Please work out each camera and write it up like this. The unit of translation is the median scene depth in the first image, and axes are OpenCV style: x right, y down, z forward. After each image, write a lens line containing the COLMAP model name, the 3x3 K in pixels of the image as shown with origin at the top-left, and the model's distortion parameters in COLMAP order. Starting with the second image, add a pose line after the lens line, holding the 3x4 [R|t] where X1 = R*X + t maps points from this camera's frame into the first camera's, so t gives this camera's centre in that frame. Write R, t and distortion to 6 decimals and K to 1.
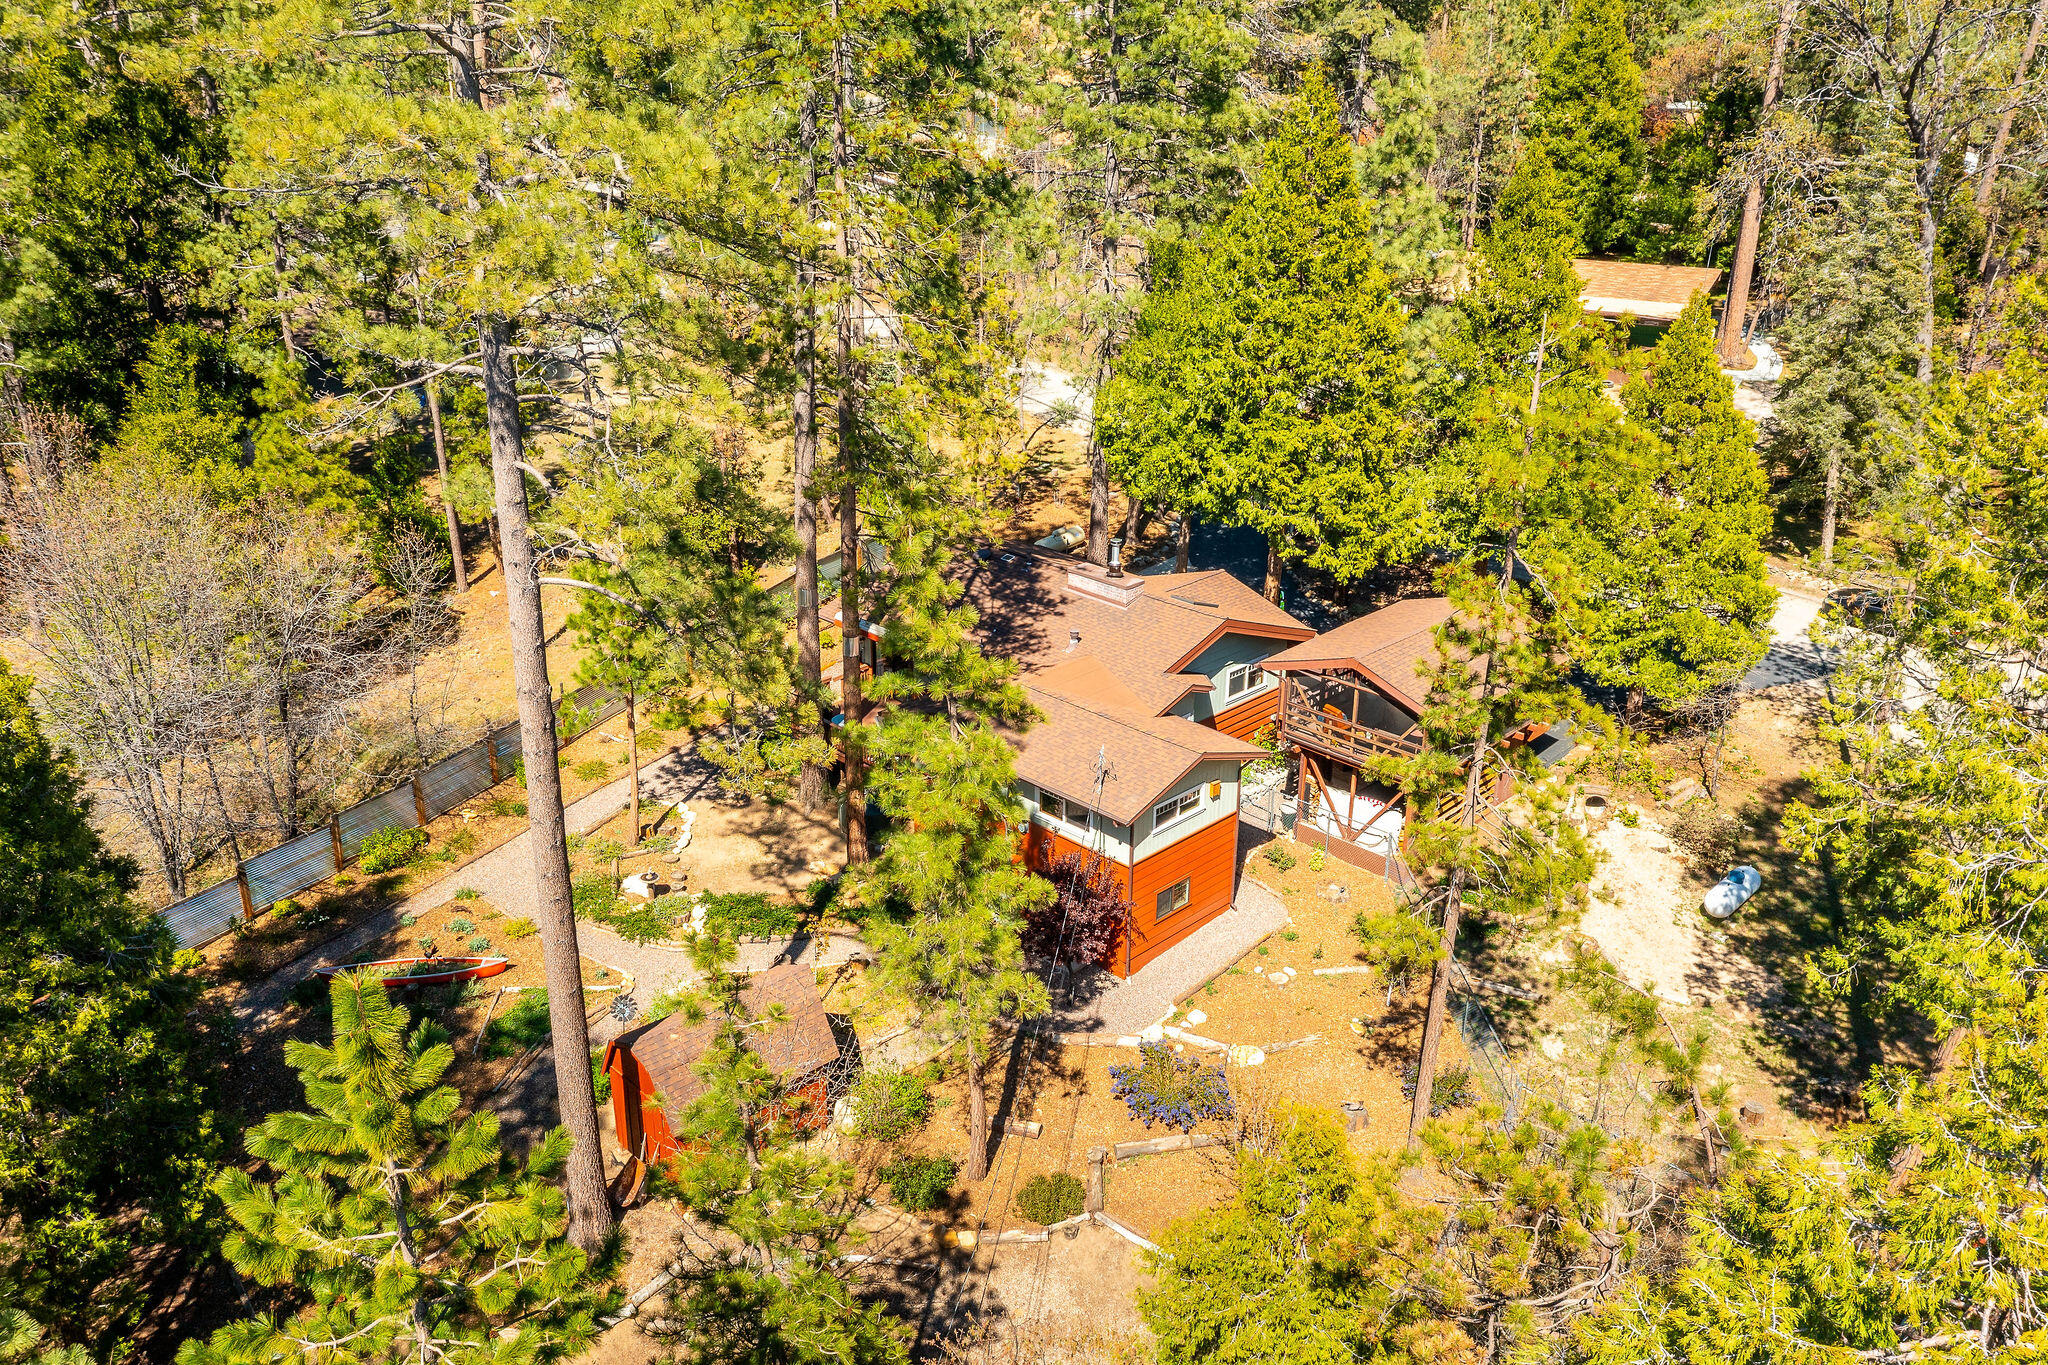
lens RADIAL K [[1623.2, 0, 1024.0], [0, 1623.2, 682.5], [0, 0, 1]] dist [-0.002043, 0.000793]
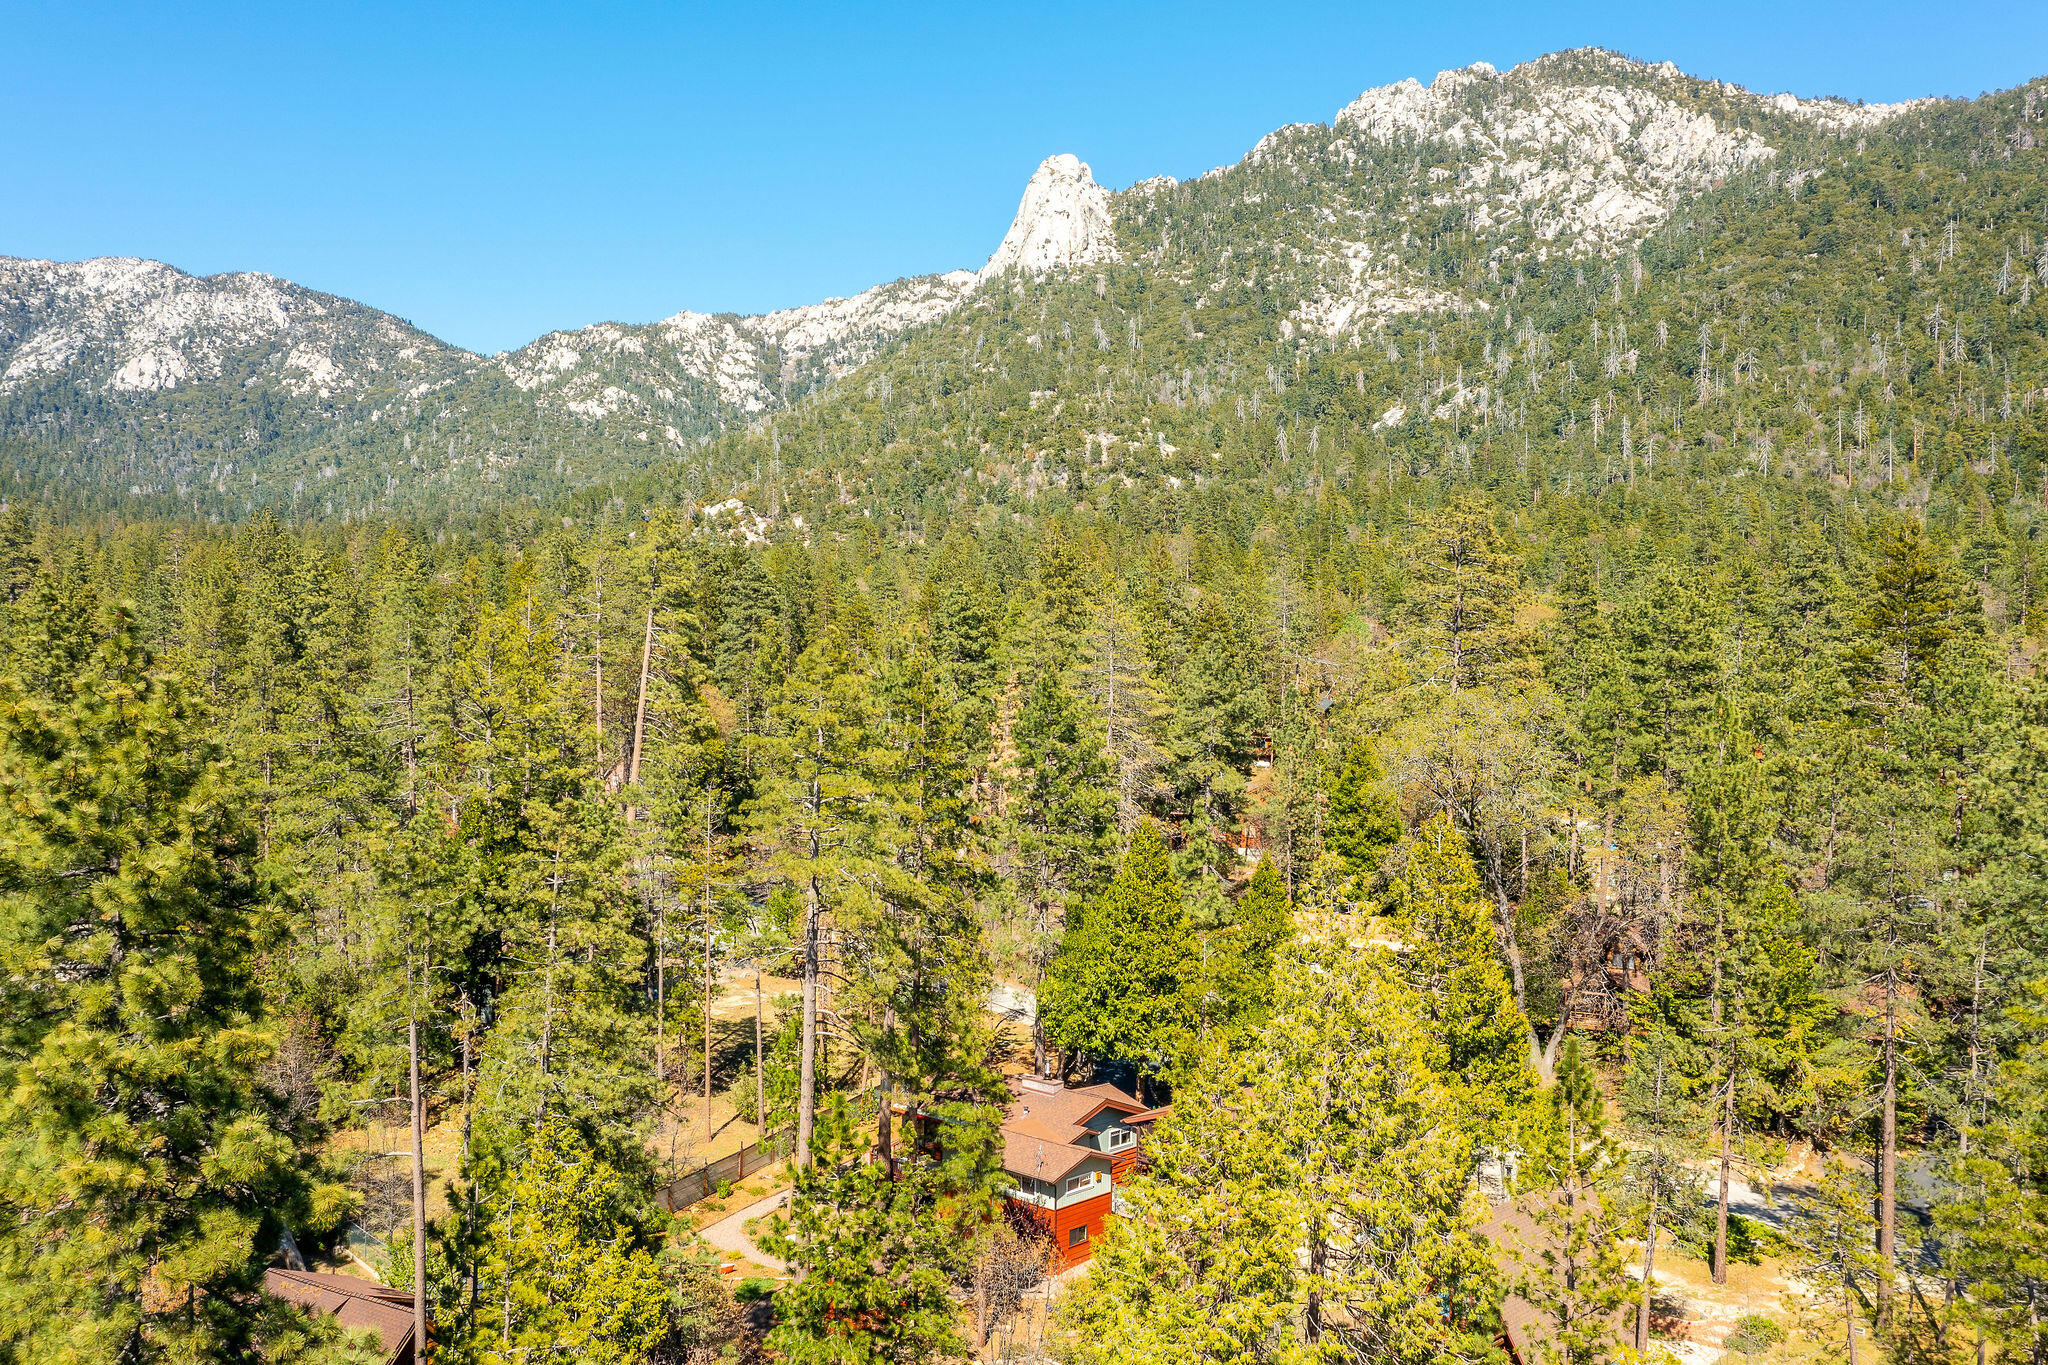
lens RADIAL K [[1669.3, 0, 1024.0], [0, 1669.3, 682.5], [0, 0, 1]] dist [-0.006735, -0.001955]
pose [[0.999511, 0.005251, 0.030835, -0.030889], [0.007082, 0.922212, -0.386620, 0.245079], [-0.030467, 0.386649, 0.921724, -0.901565]]
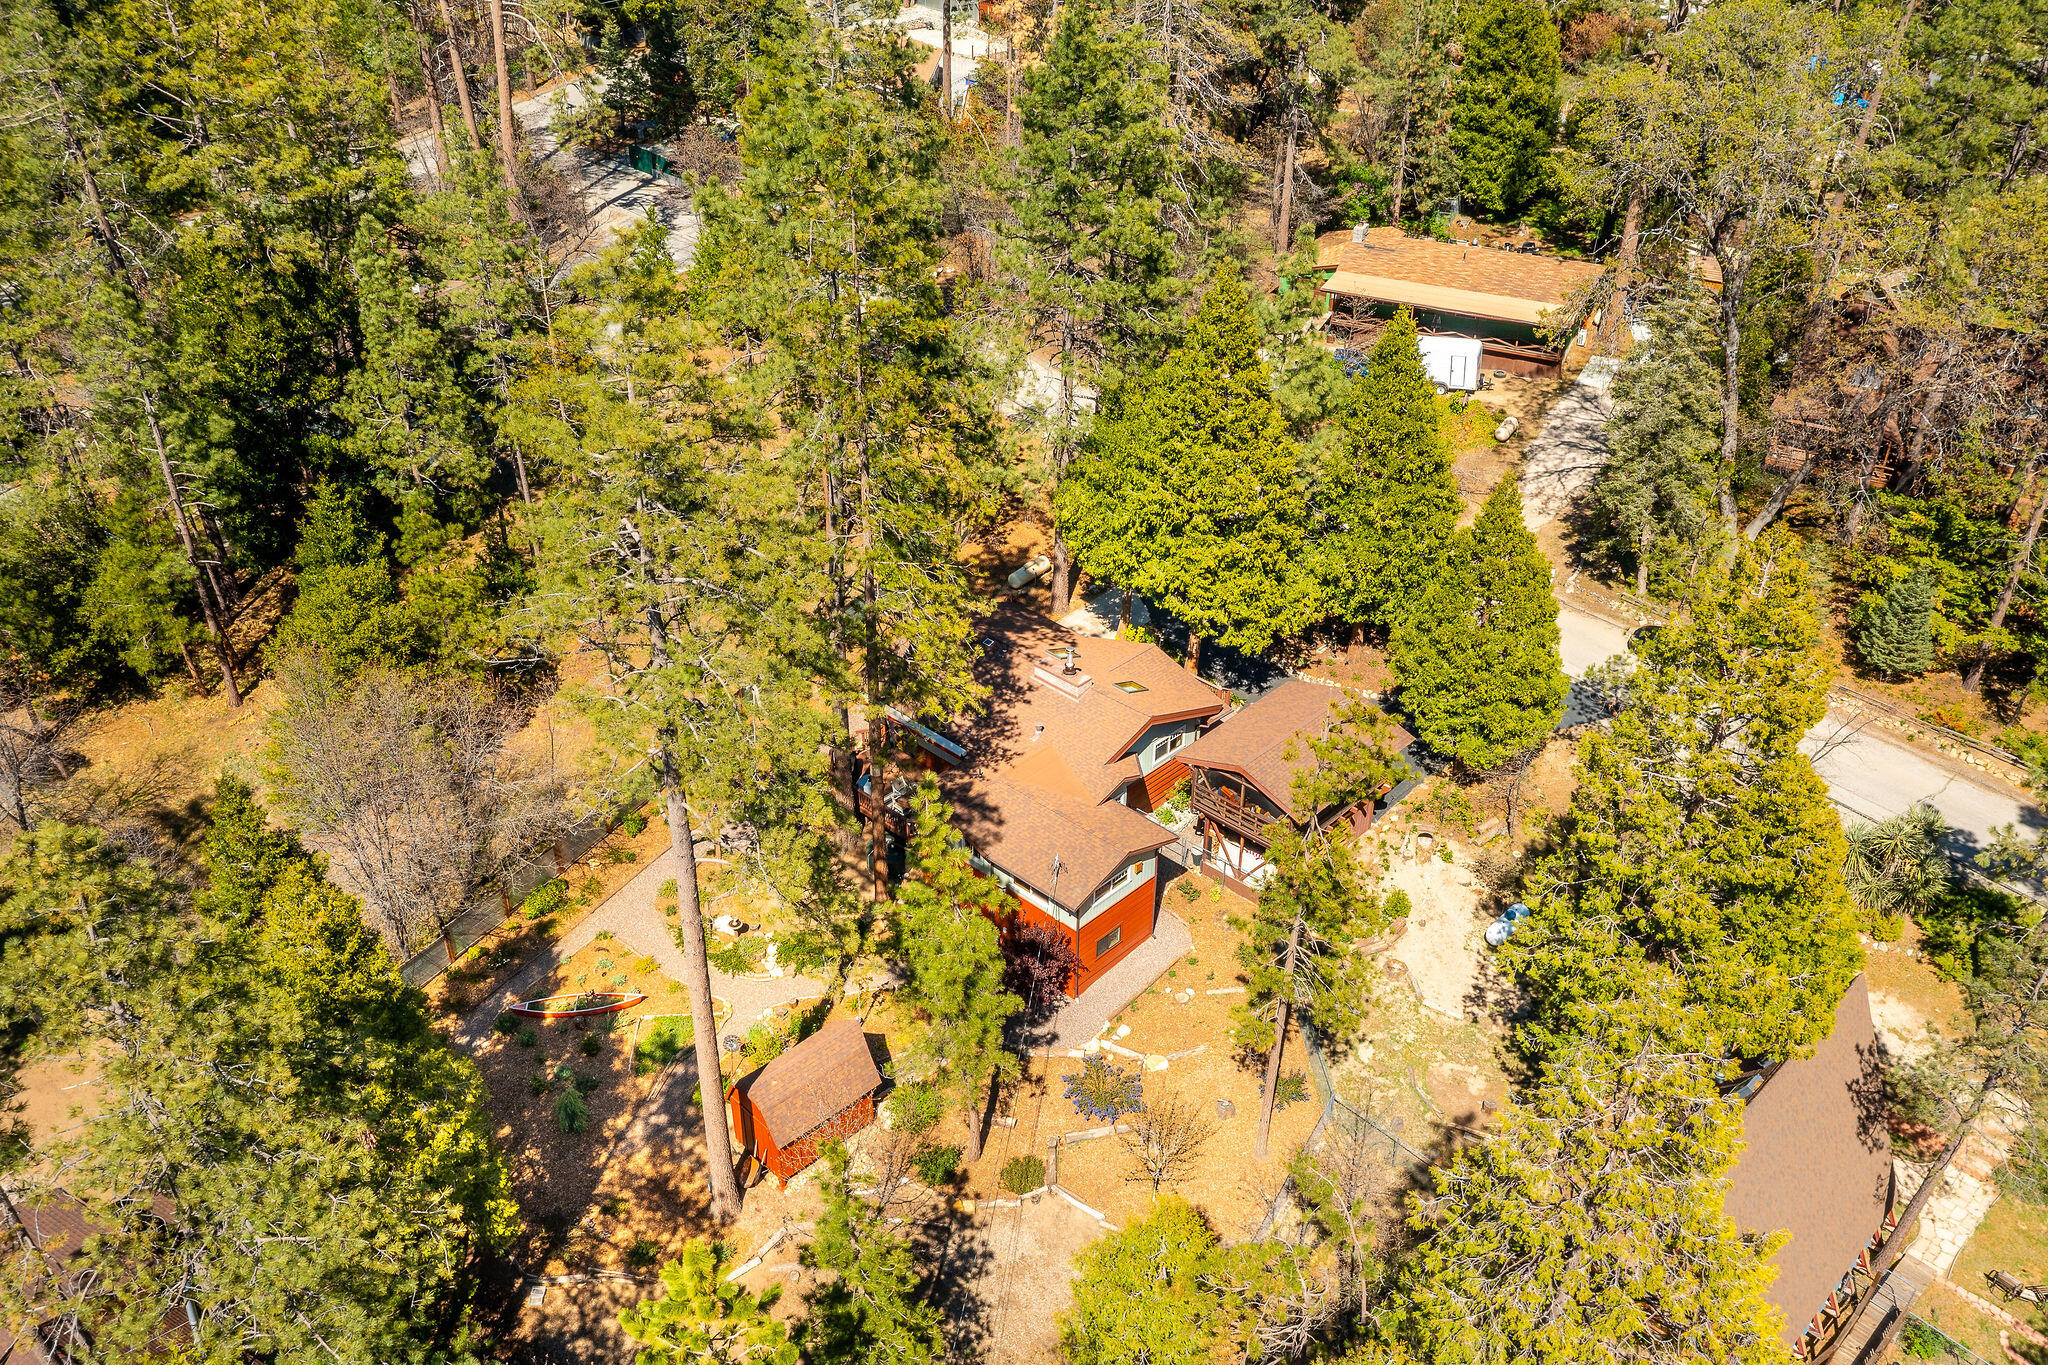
lens RADIAL K [[1623.2, 0, 1024.0], [0, 1623.2, 682.5], [0, 0, 1]] dist [-0.002043, 0.000793]
pose [[0.999889, -0.010979, 0.010064, 0.005592], [0.009017, 0.984057, 0.177622, -0.285008], [-0.011854, -0.177512, 0.984047, -0.292611]]
